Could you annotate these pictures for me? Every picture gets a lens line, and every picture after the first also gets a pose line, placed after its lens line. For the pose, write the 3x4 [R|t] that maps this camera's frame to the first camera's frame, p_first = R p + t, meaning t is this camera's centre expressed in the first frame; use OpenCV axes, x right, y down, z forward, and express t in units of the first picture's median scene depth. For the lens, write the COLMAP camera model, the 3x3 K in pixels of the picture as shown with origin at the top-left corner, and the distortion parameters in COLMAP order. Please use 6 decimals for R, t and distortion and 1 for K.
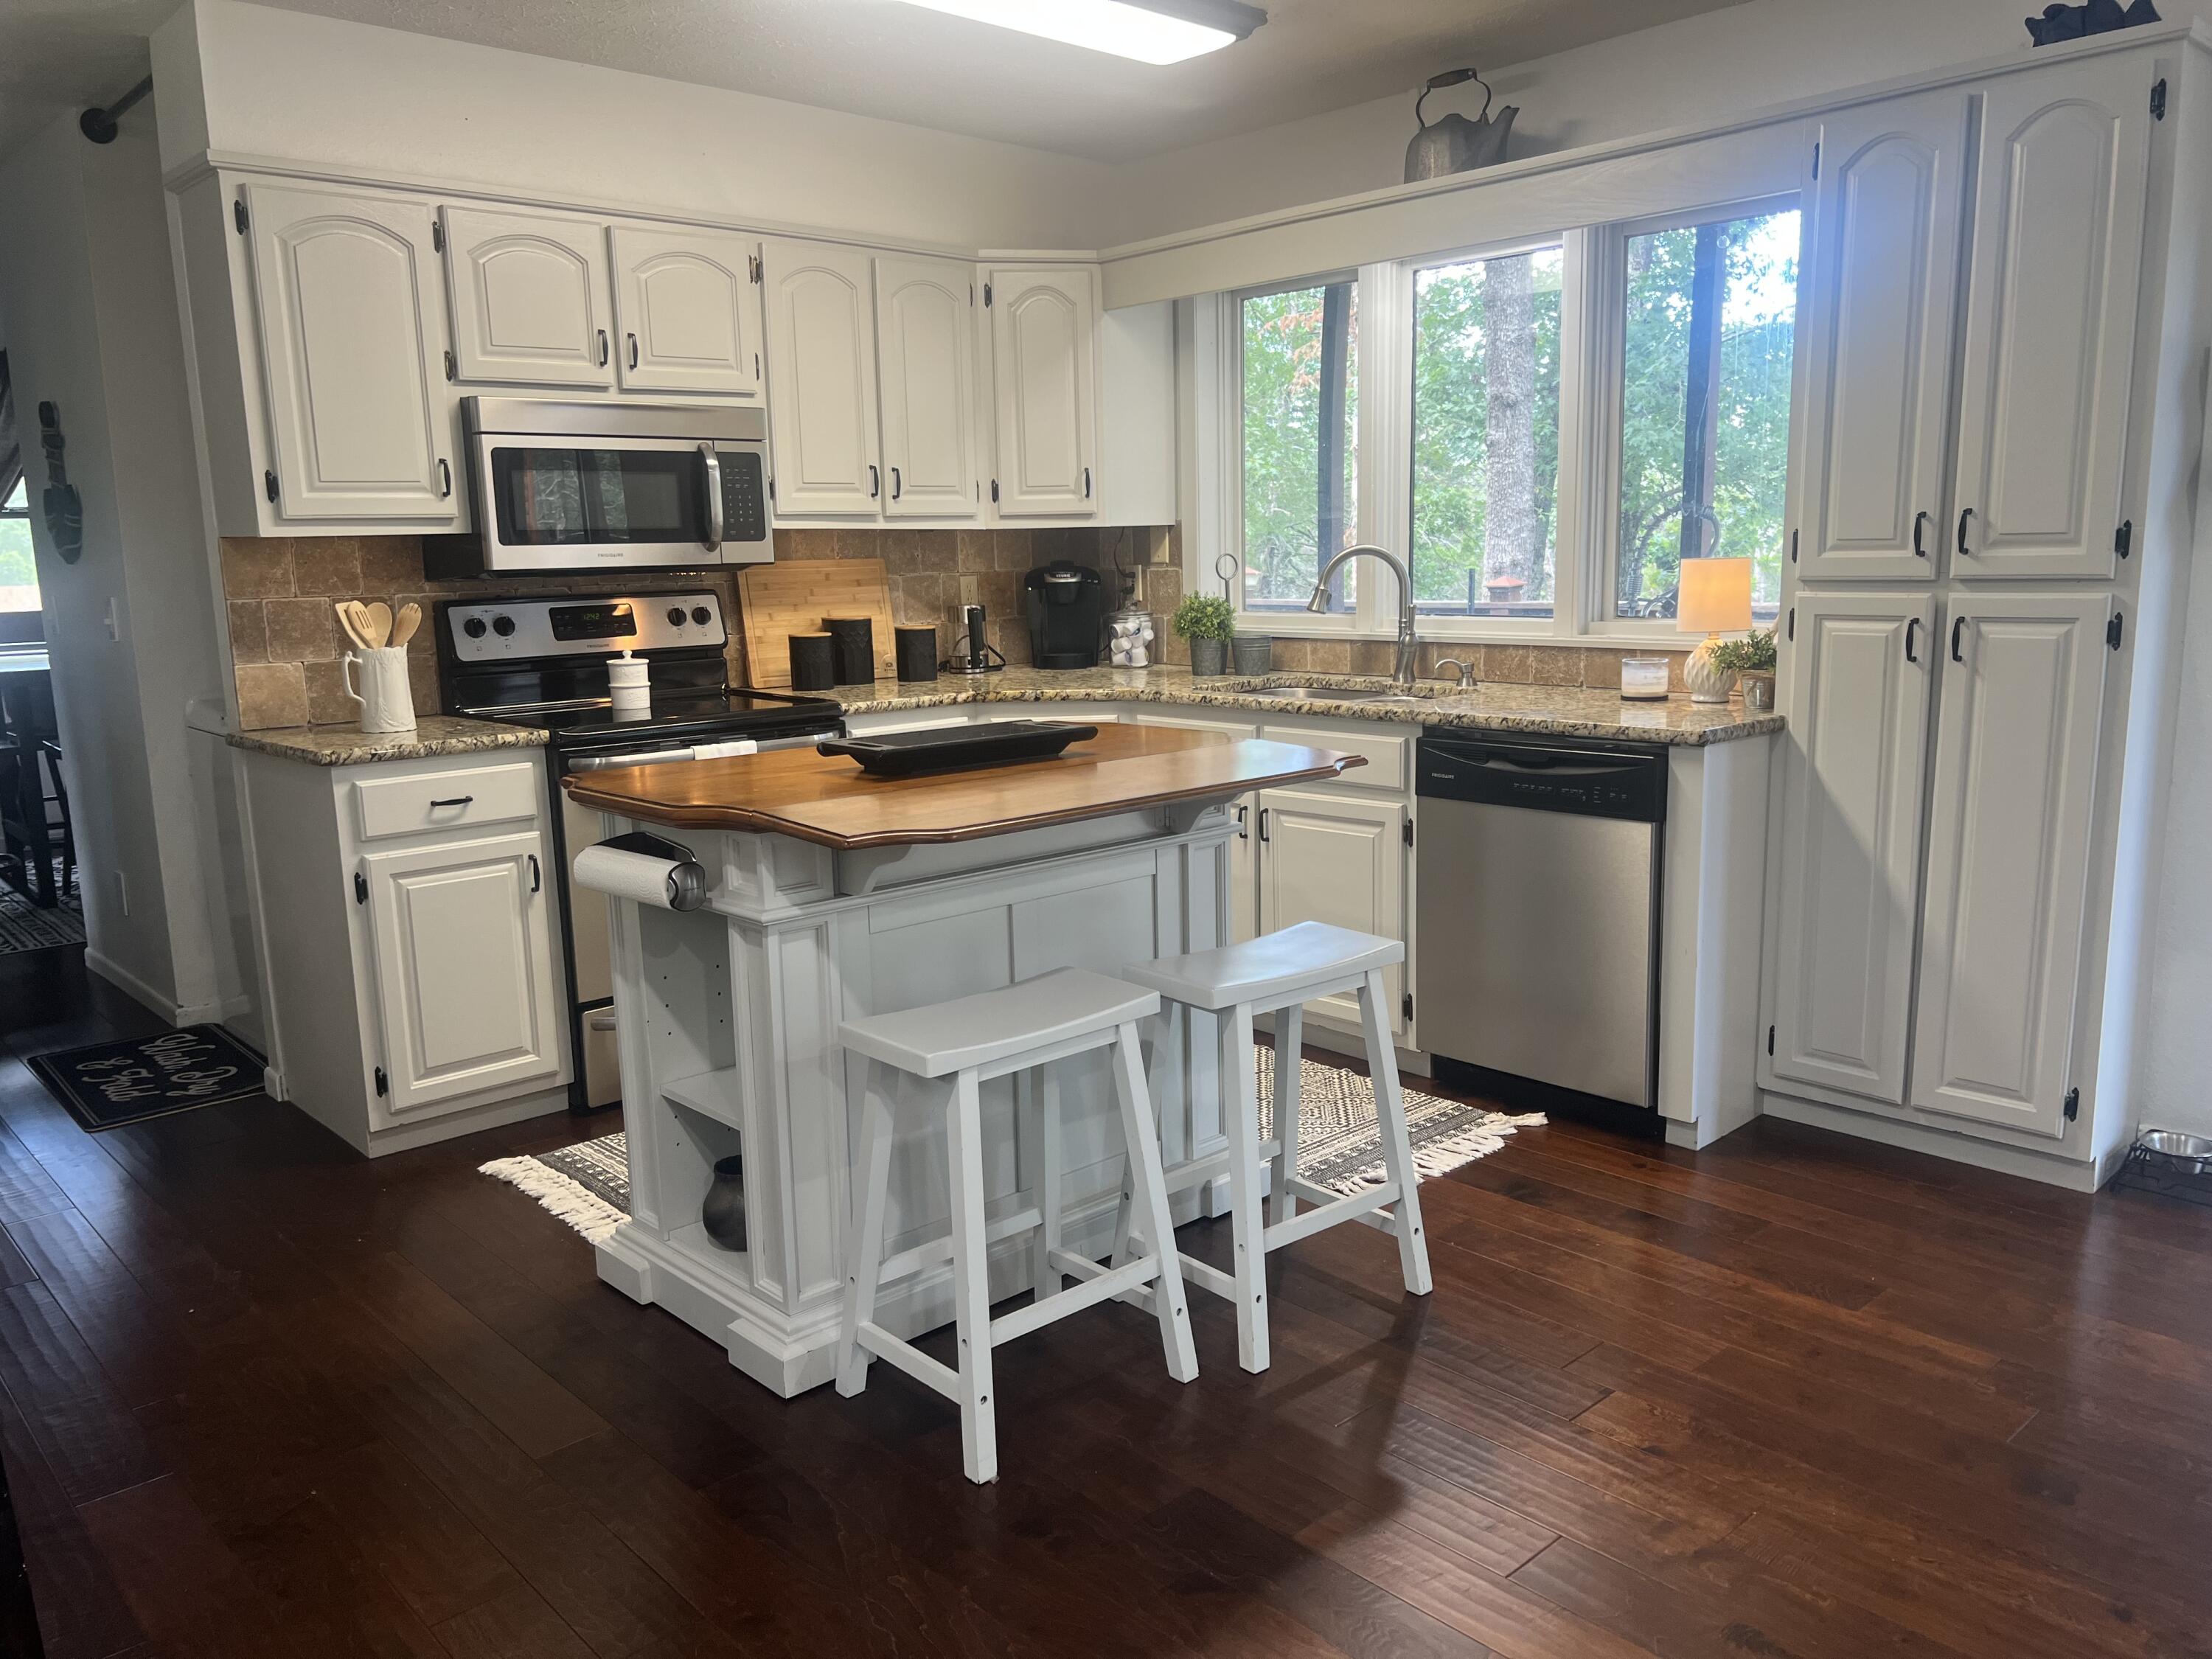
lens RADIAL K [[1657.0, 0, 1109.7], [0, 1657.0, 848.9], [0, 0, 1]] dist [0.039346, -0.045169]
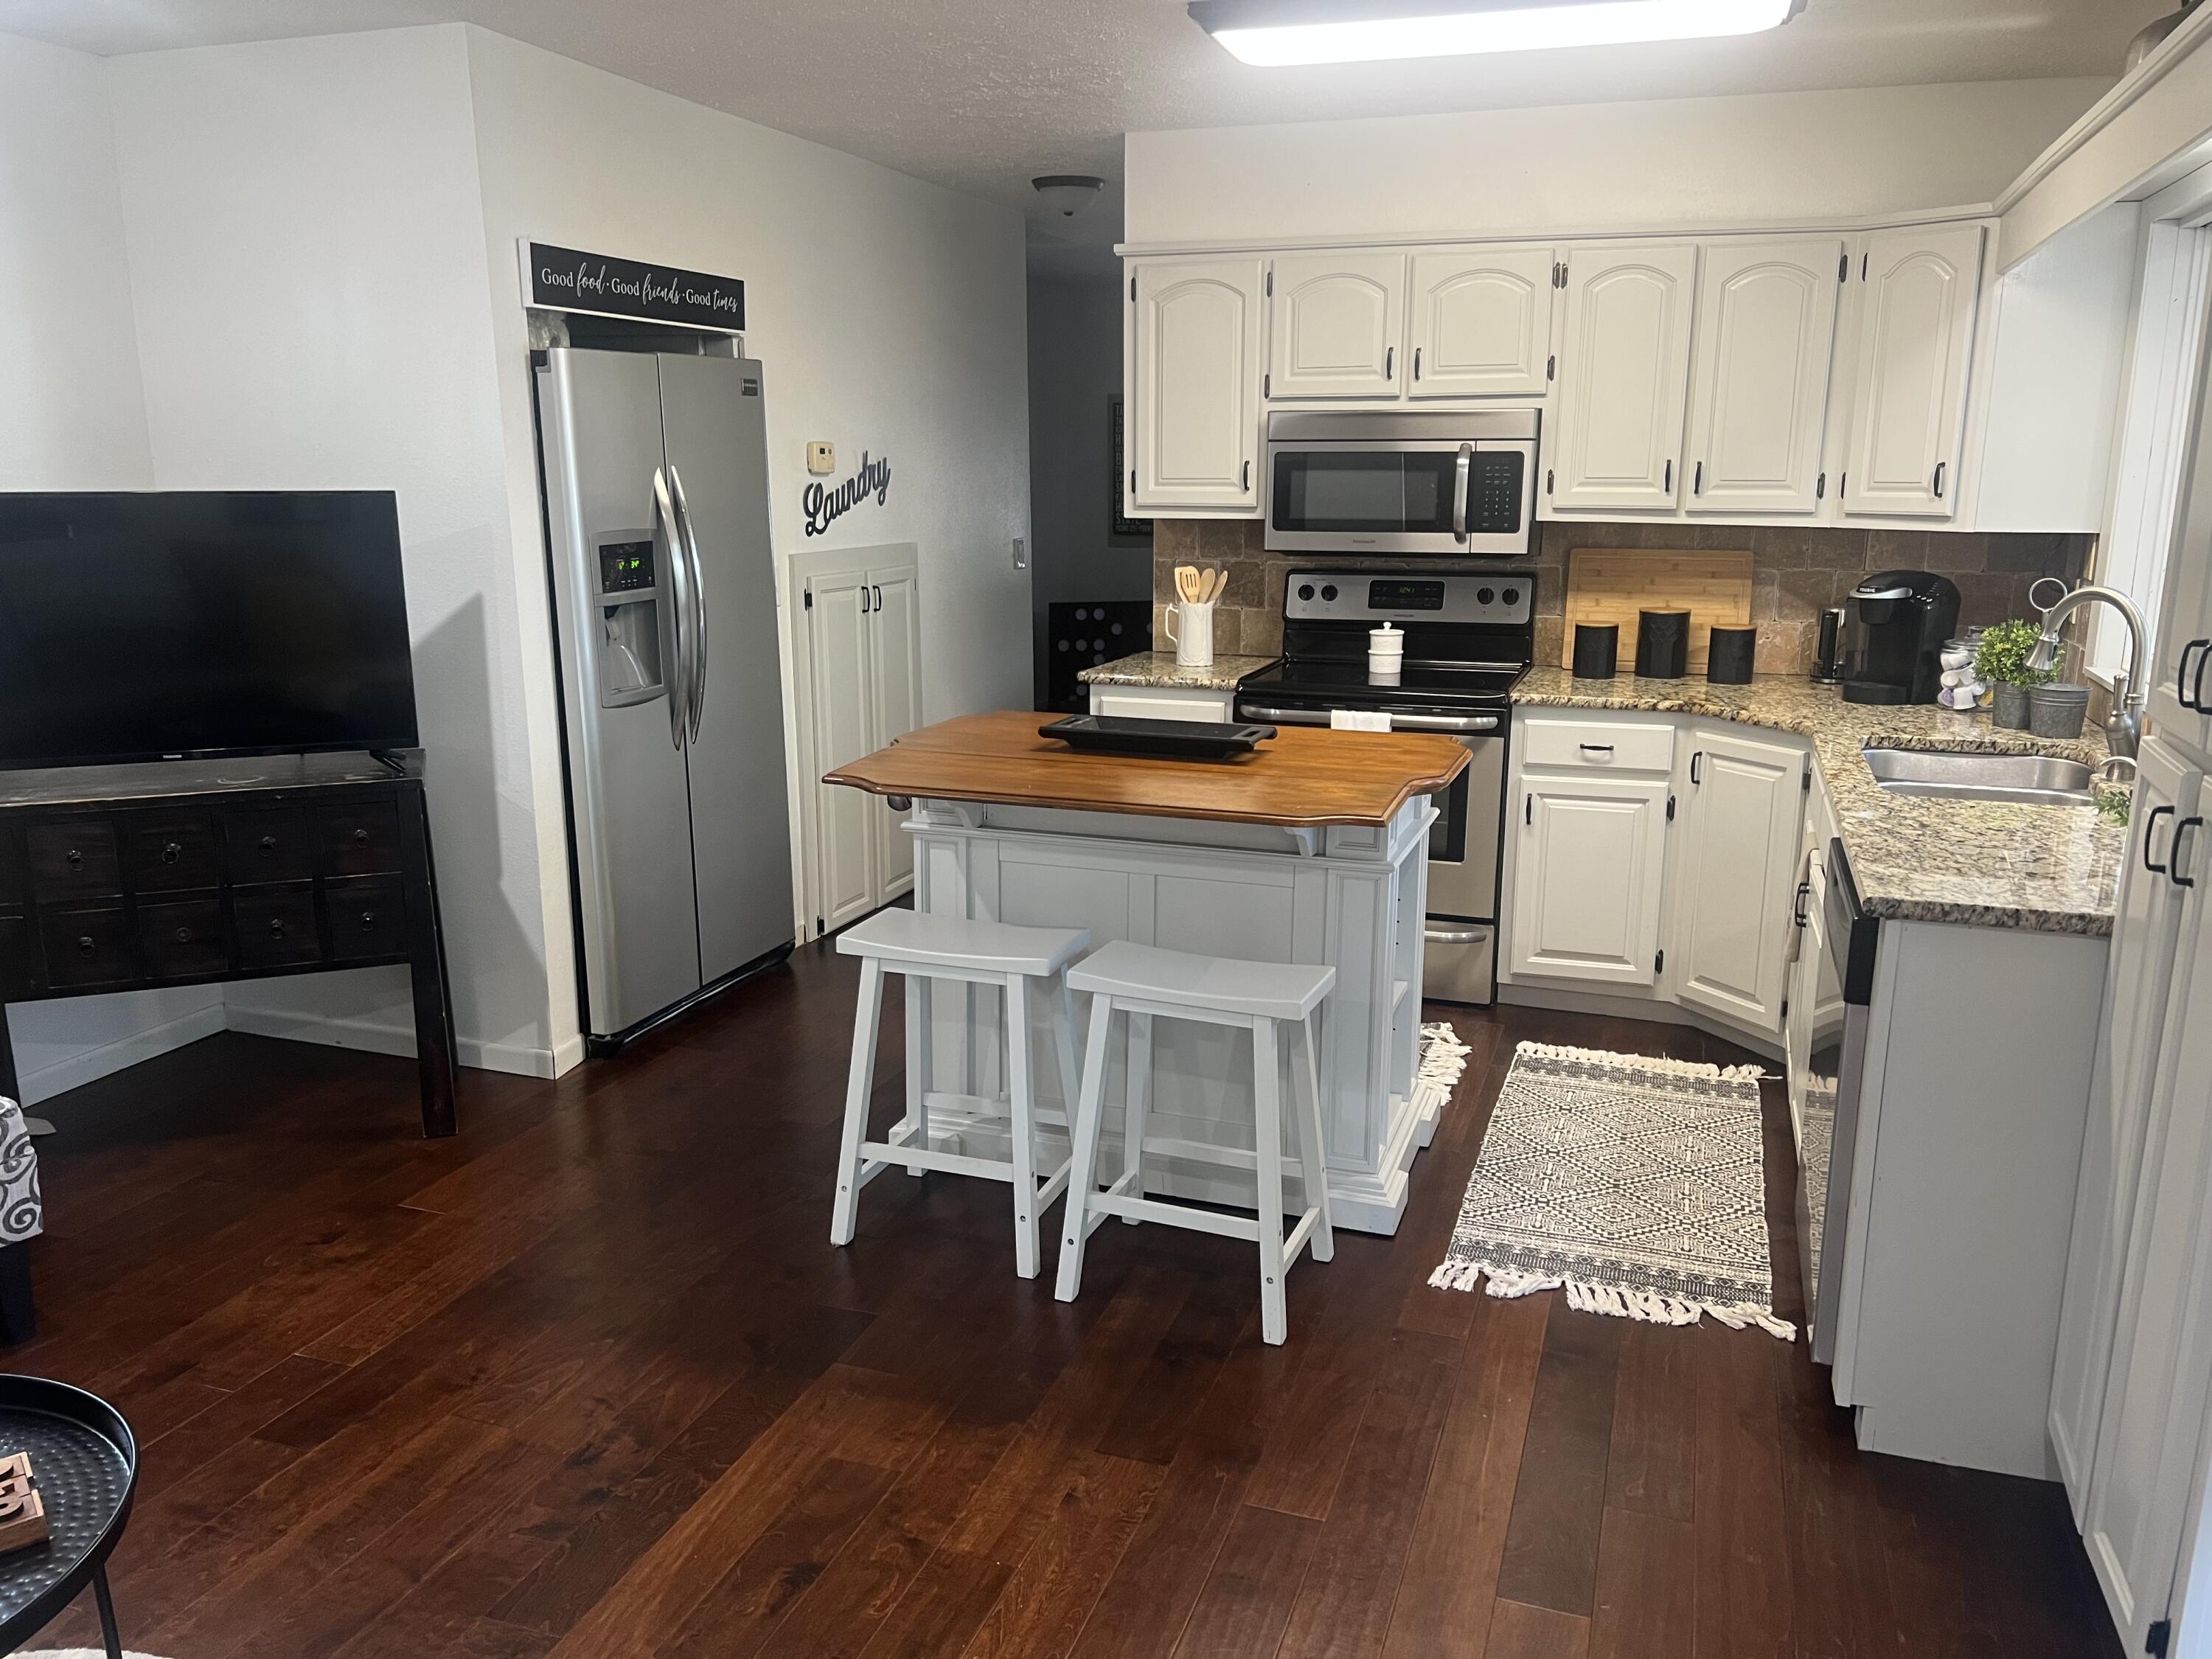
lens RADIAL K [[1657.0, 0, 1107.2], [0, 1657.0, 833.2], [0, 0, 1]] dist [0.039346, -0.045169]
pose [[0.460664, 0.214800, -0.861191, 0.647763], [-0.174034, 0.973299, 0.149669, -0.114223], [0.870345, 0.080930, 0.485746, 0.272632]]
